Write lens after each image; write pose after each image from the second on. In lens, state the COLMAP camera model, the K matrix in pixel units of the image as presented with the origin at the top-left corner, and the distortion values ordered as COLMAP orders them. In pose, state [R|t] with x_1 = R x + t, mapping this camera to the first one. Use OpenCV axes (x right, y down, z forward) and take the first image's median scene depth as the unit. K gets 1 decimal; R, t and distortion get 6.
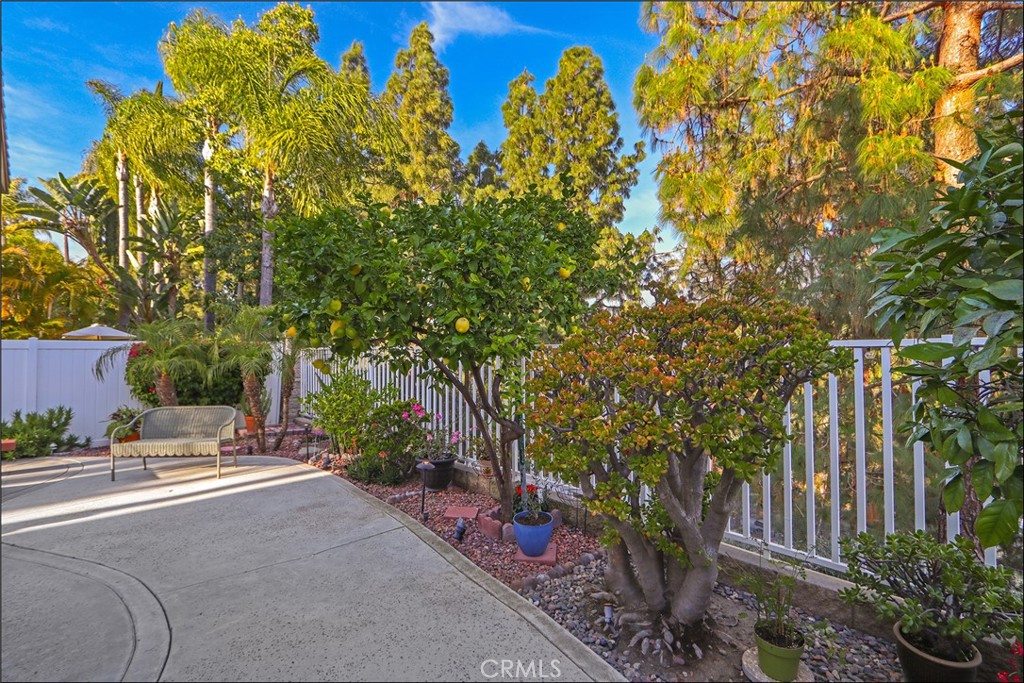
lens RADIAL K [[472.5, 0, 512.0], [0, 472.5, 341.5], [0, 0, 1]] dist [-0.013461, -0.000216]
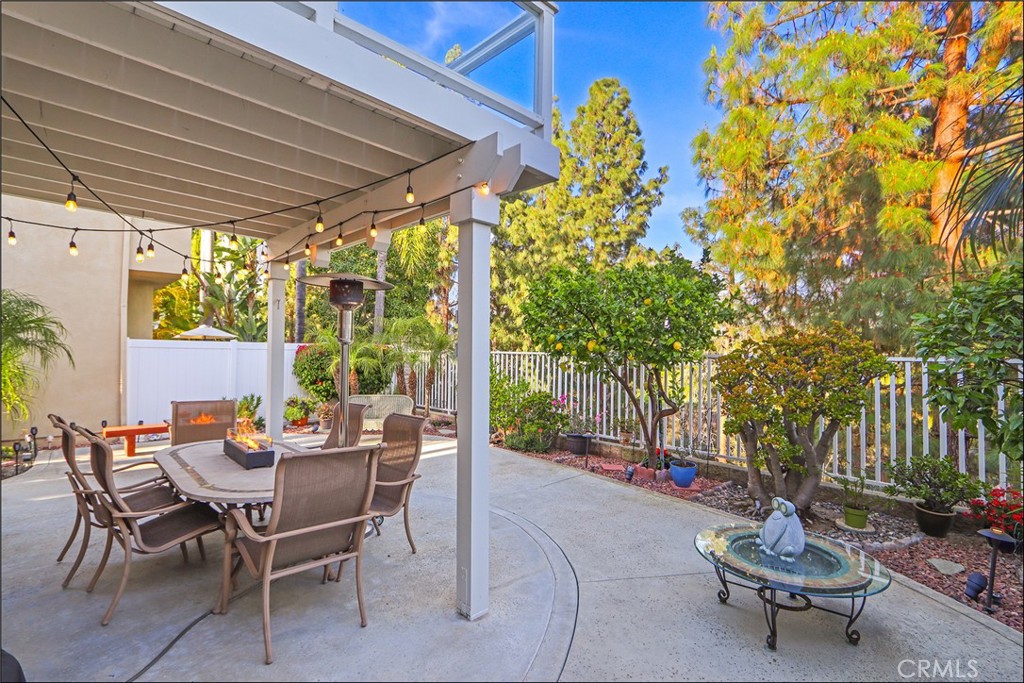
lens RADIAL K [[472.5, 0, 512.0], [0, 472.5, 341.5], [0, 0, 1]] dist [-0.013461, -0.000216]
pose [[0.999757, 0.017055, 0.013954, -0.148115], [-0.016995, 0.999846, -0.004385, -0.006116], [-0.014027, 0.004147, 0.999893, -0.154204]]
